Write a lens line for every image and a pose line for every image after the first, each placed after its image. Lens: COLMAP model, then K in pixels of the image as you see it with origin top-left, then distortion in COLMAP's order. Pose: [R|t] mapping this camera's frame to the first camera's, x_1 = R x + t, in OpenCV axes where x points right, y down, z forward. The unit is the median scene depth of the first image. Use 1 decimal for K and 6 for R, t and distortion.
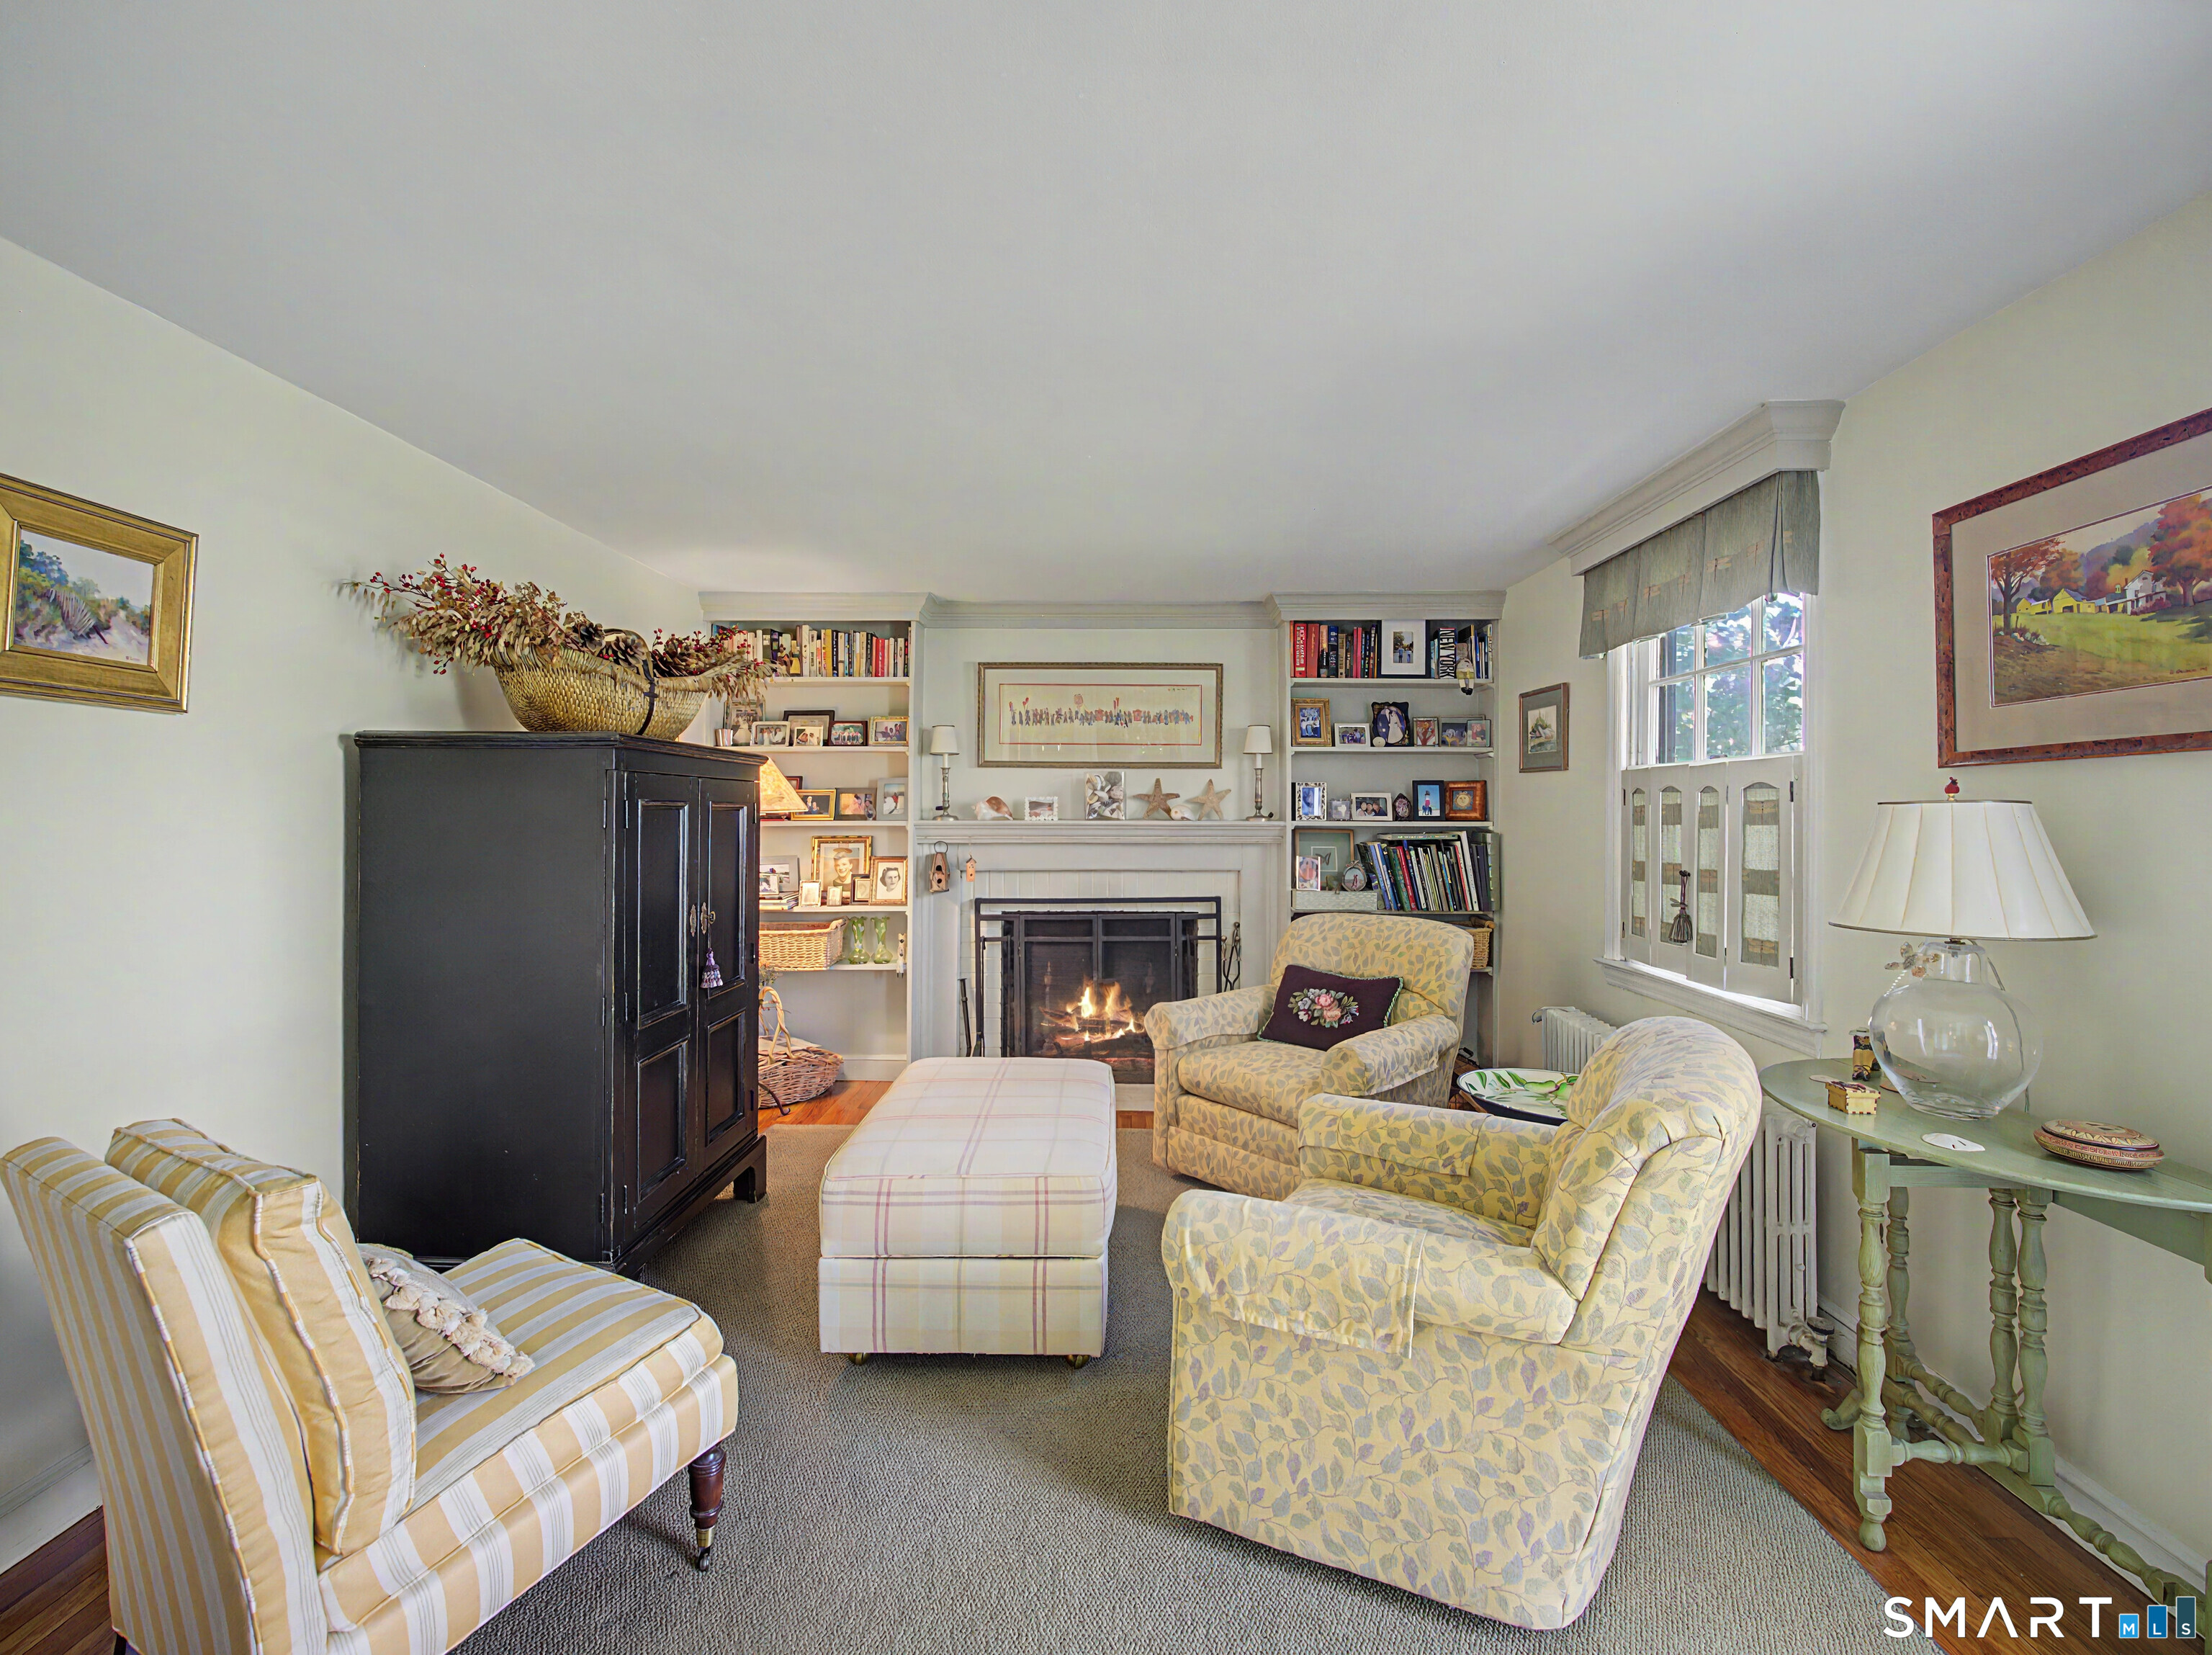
lens RADIAL K [[1009.2, 0, 1107.8], [0, 1009.2, 806.0], [0, 0, 1]] dist [-0.001704, -0.013171]
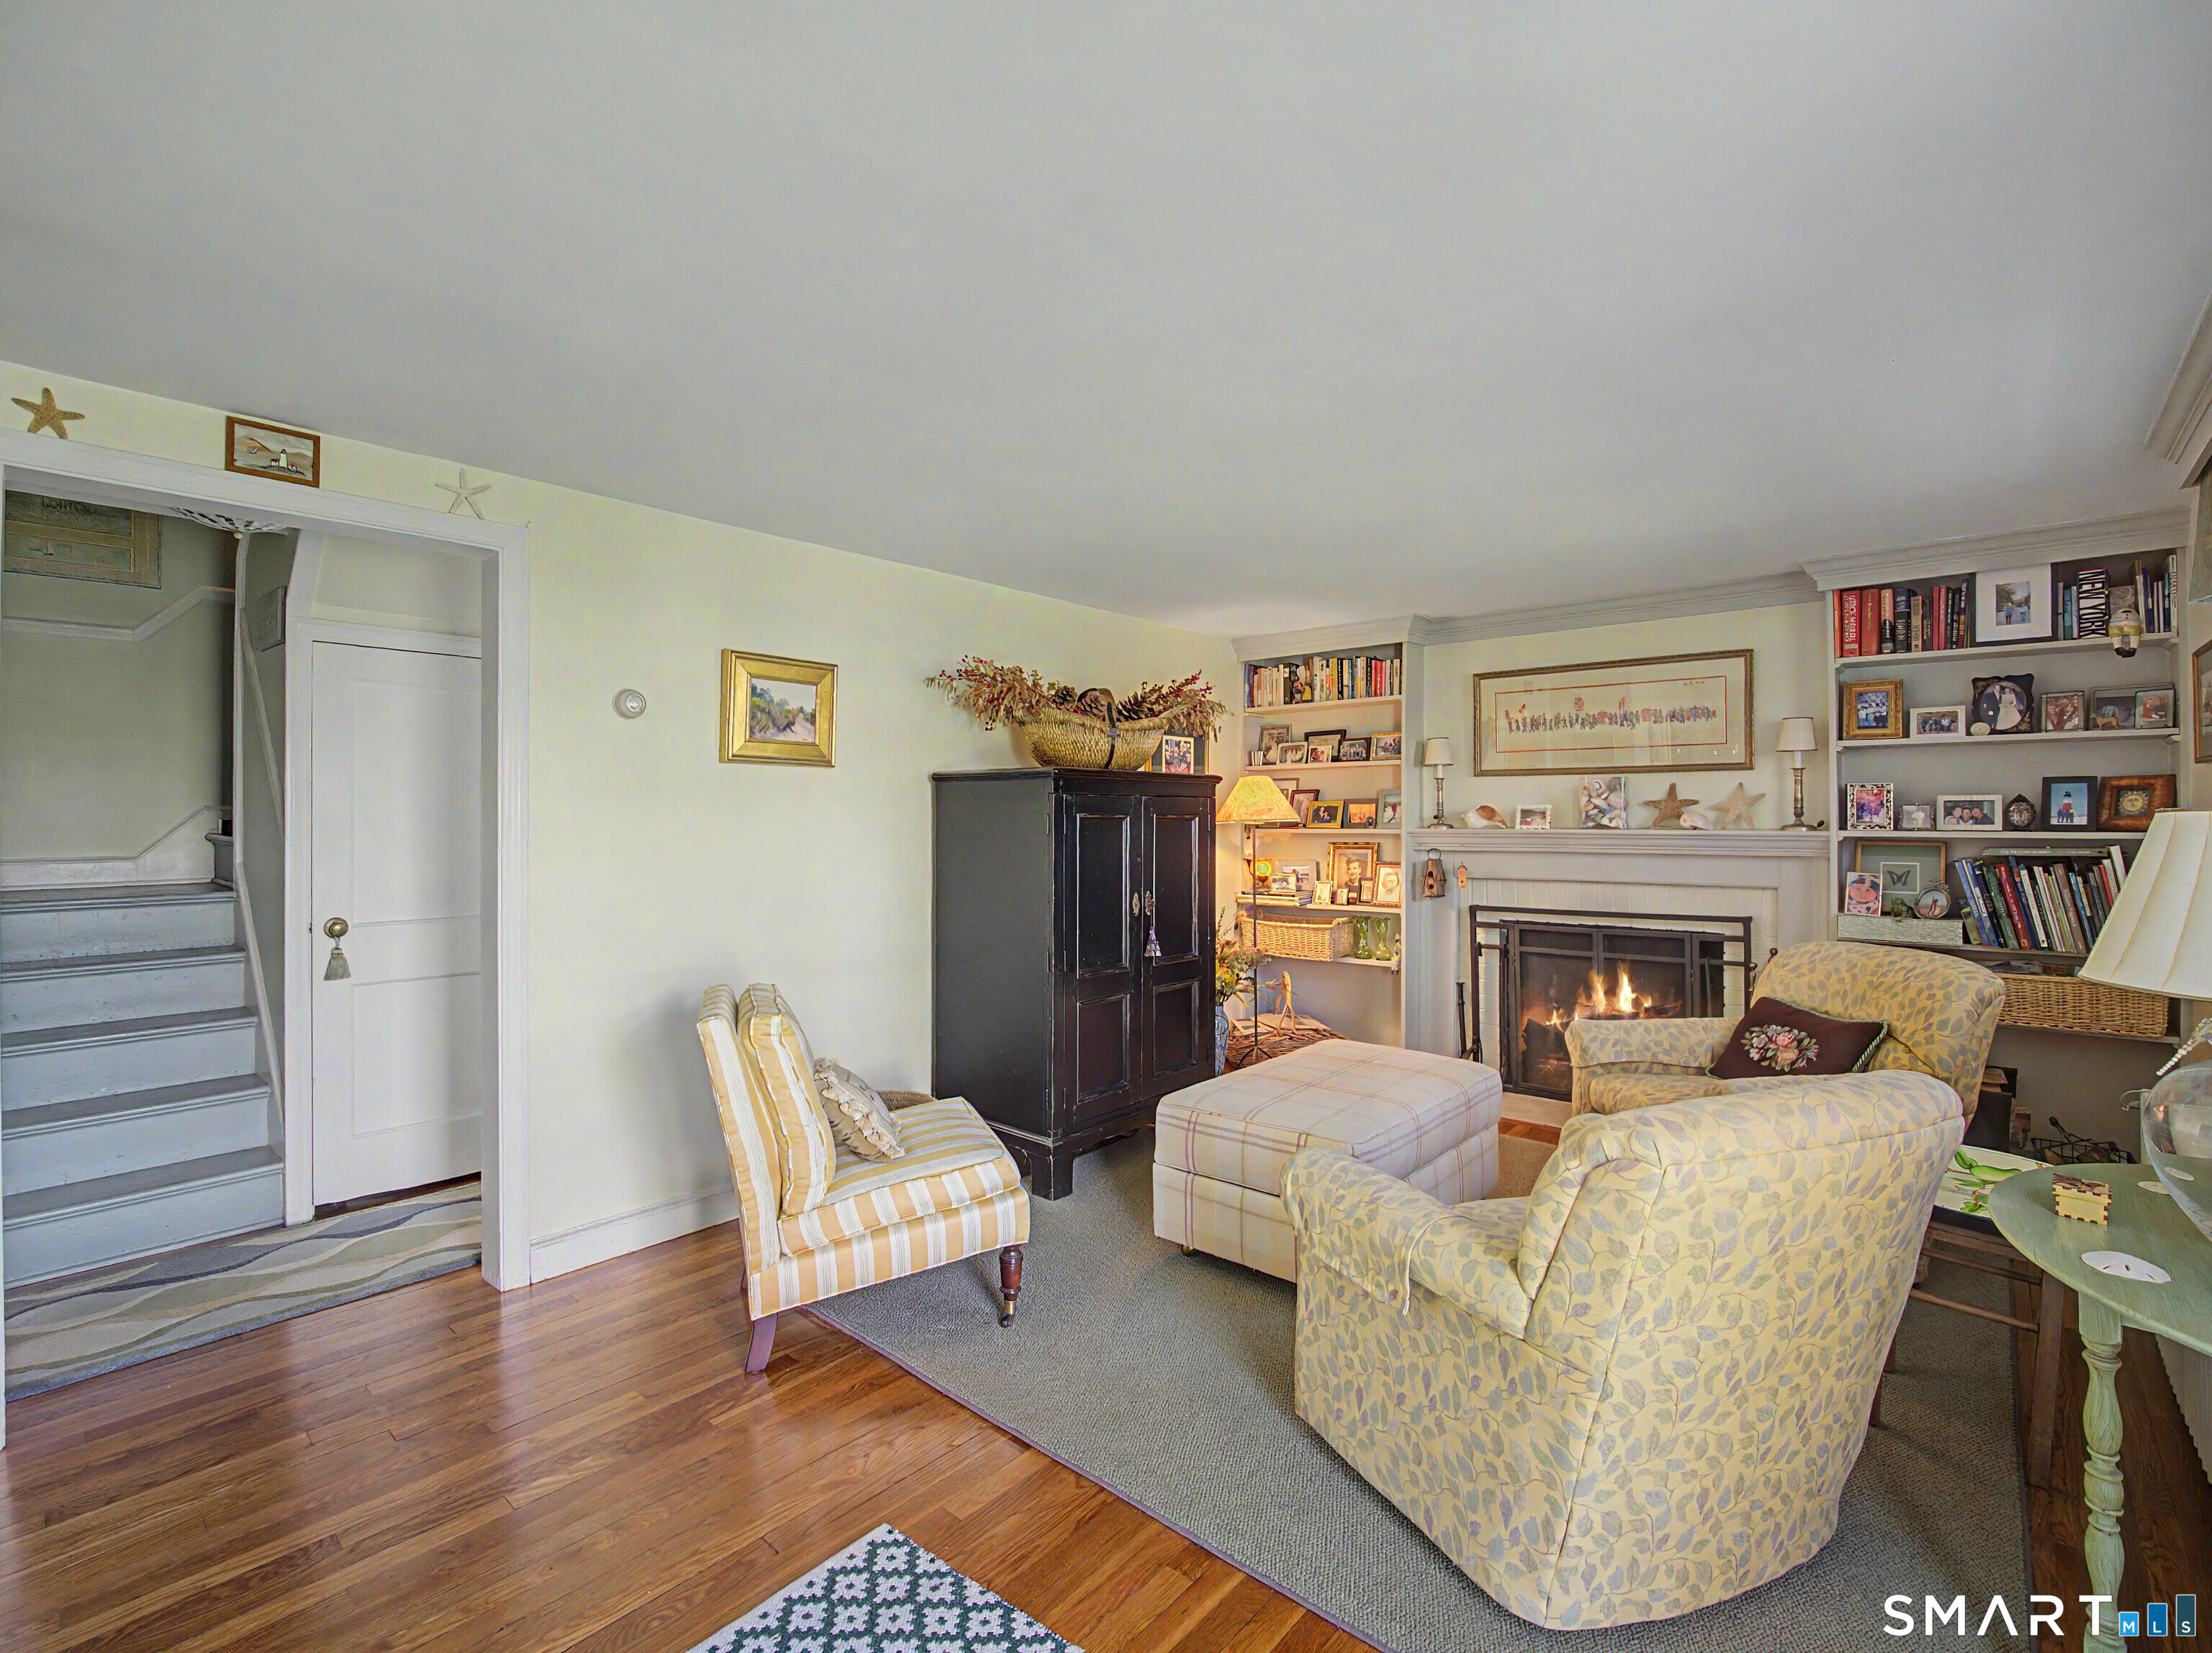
lens RADIAL K [[1015.1, 0, 1105.9], [0, 1015.1, 809.8], [0, 0, 1]] dist [-0.018339, -0.000290]
pose [[0.759316, -0.009070, -0.650659, 0.261642], [0.007178, 0.999959, -0.005563, -0.001990], [0.650682, -0.000447, 0.759350, -0.020737]]
